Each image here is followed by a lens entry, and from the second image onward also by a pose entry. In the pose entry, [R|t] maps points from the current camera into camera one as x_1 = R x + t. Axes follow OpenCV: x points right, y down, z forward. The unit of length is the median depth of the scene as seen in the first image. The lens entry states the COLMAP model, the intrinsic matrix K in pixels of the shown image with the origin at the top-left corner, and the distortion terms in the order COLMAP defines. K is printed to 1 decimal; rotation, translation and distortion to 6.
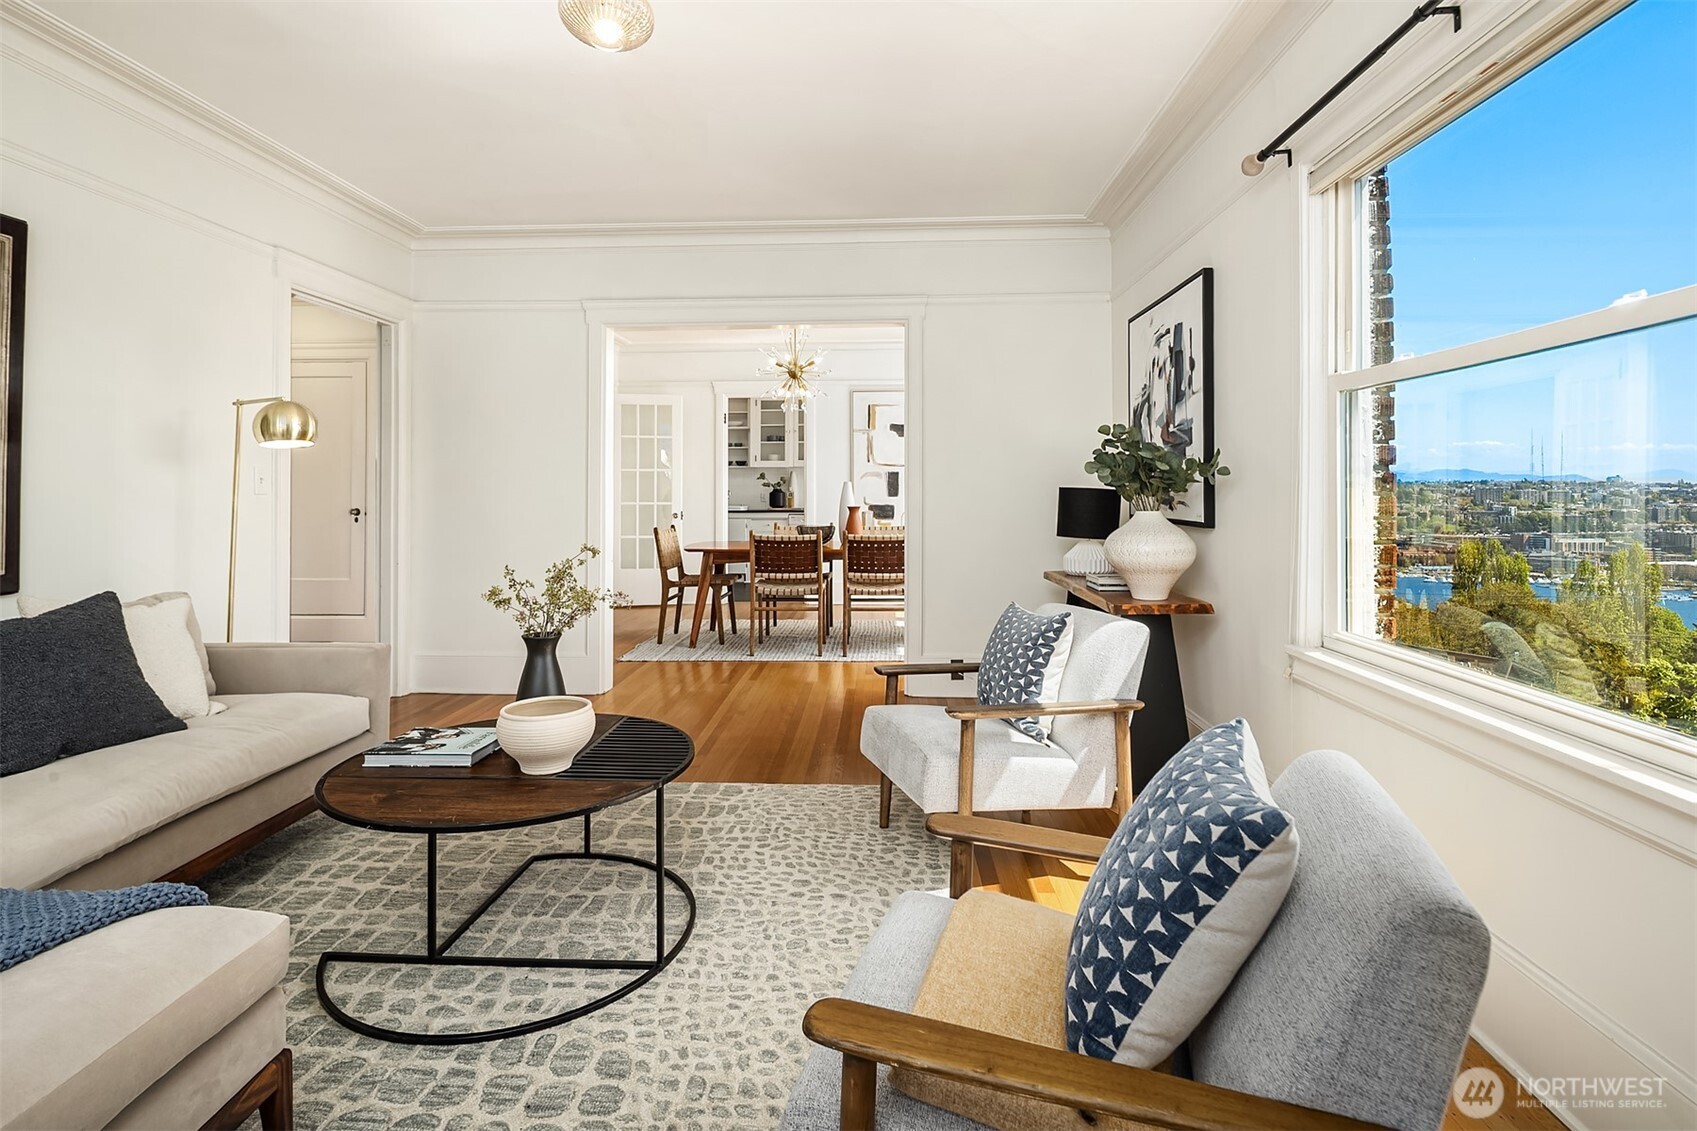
lens RADIAL K [[853.4, 0, 850.7], [0, 853.4, 483.3], [0, 0, 1]] dist [0.003404, -0.000534]
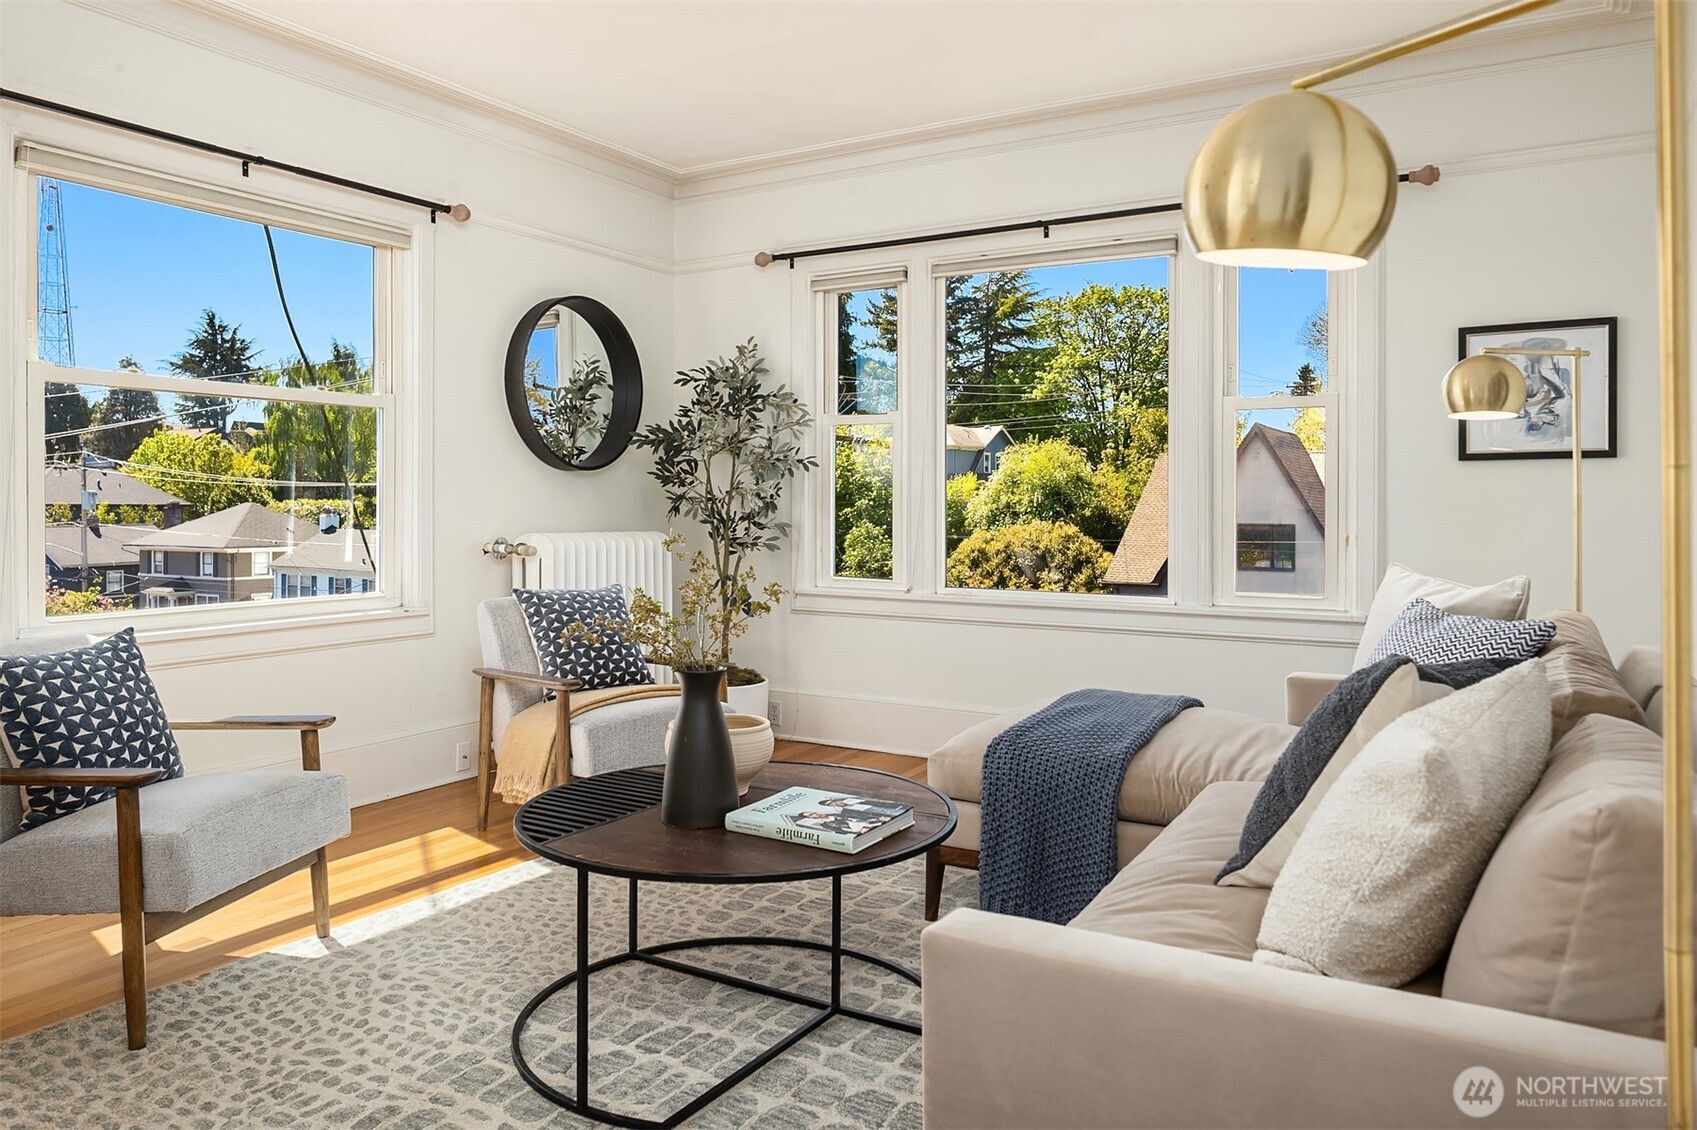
lens RADIAL K [[1193.1, 0, 820.5], [0, 1193.1, 528.4], [0, 0, 1]] dist [-0.014251, 0.004147]
pose [[-0.876699, -0.014887, 0.480809, -0.475448], [-0.008562, 0.999846, 0.015346, 0.019436], [-0.480963, 0.009337, -0.876691, 0.932541]]
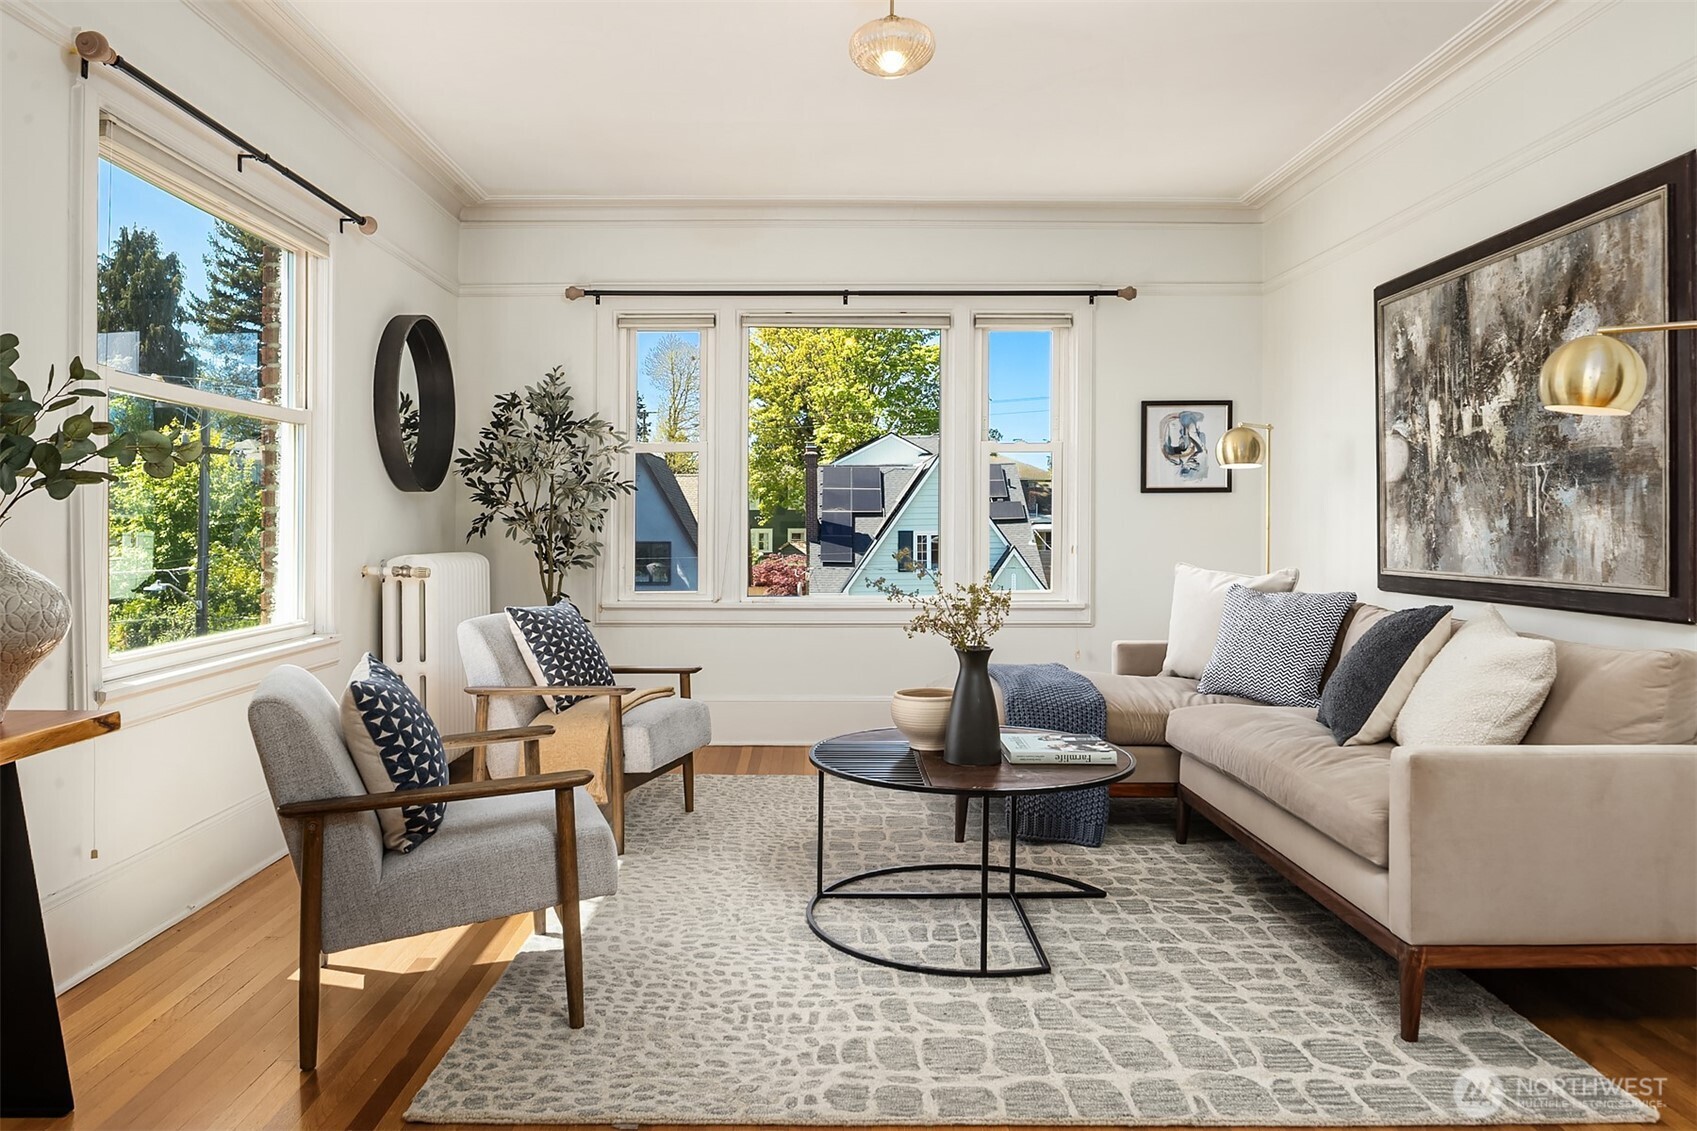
lens RADIAL K [[1193.1, 0, 838.8], [0, 1193.1, 559.4], [0, 0, 1]] dist [-0.014251, 0.004147]
pose [[-0.998116, -0.000810, -0.061345, -0.064182], [-0.002185, 0.999748, 0.022349, 0.021849], [0.061311, 0.022441, -0.997866, 1.186687]]
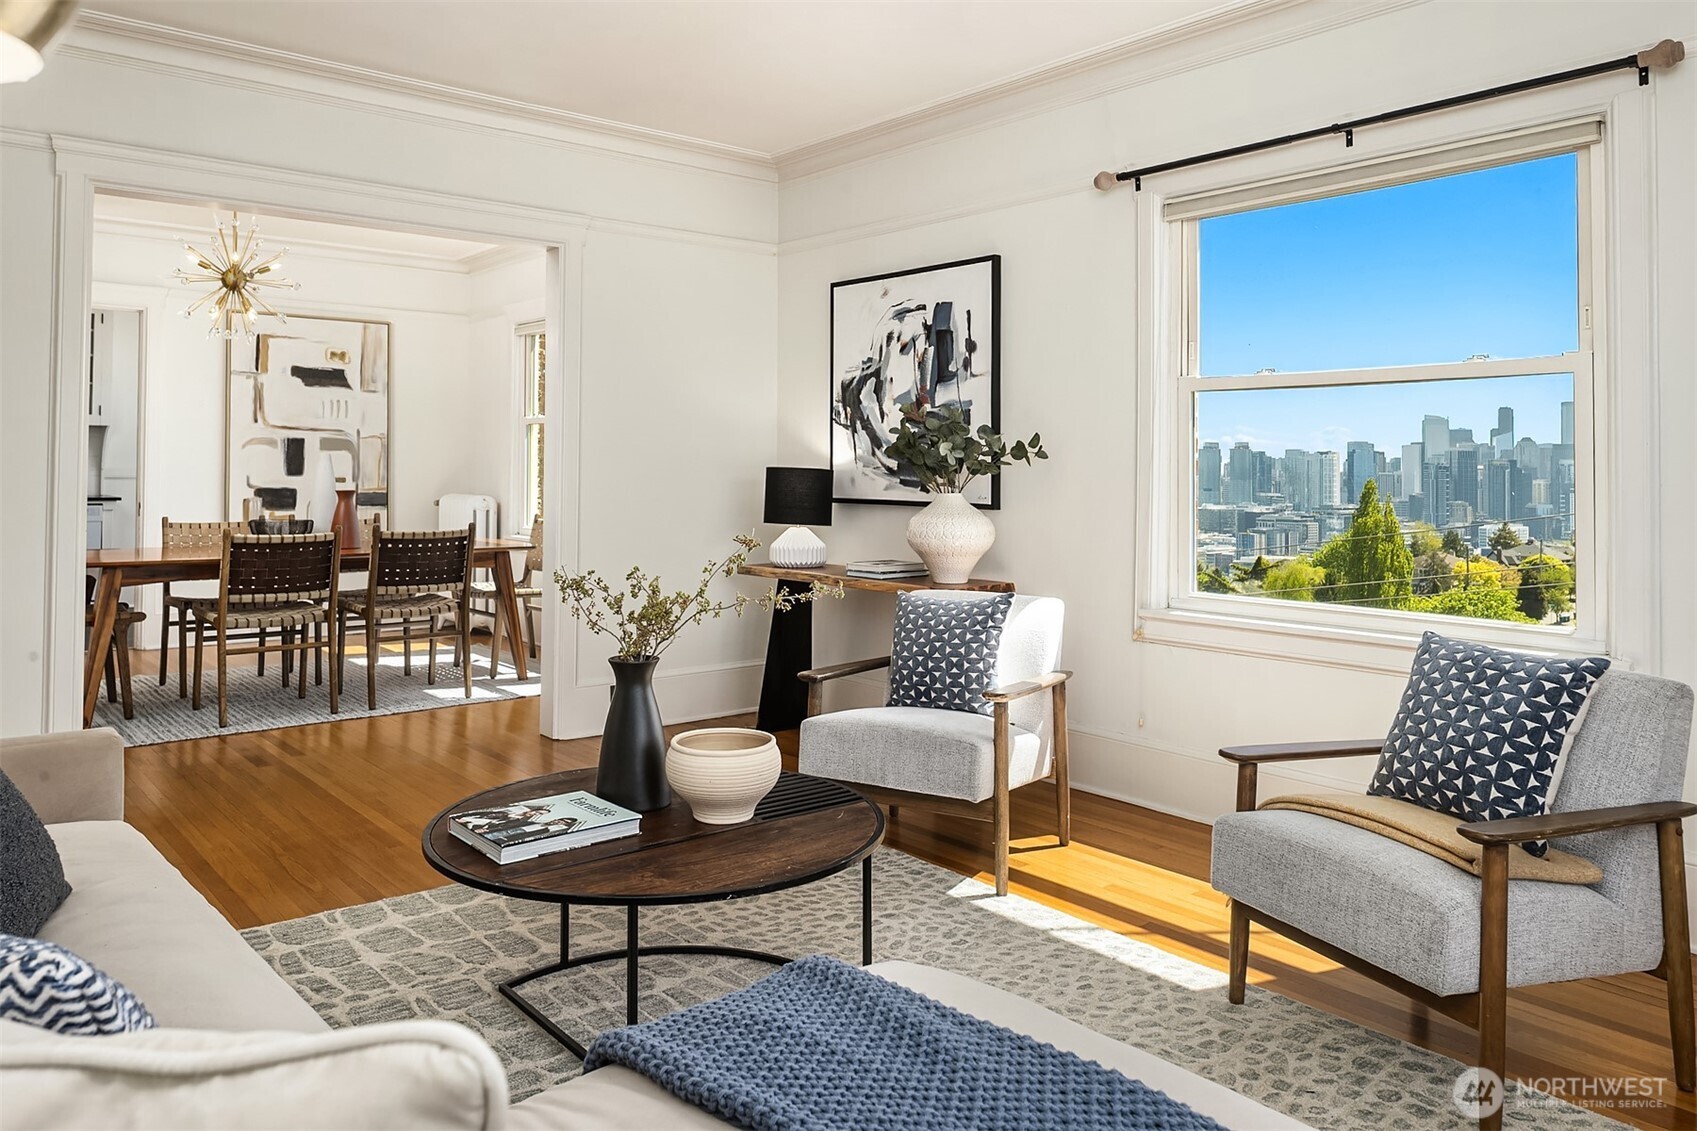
lens RADIAL K [[1193.1, 0, 846.7], [0, 1193.1, 450.5], [0, 0, 1]] dist [-0.014251, 0.004147]
pose [[0.736910, 0.020118, 0.675692, -0.477801], [-0.015570, 0.999797, -0.012788, 0.002015], [-0.675812, -0.001097, 0.737073, 0.049029]]
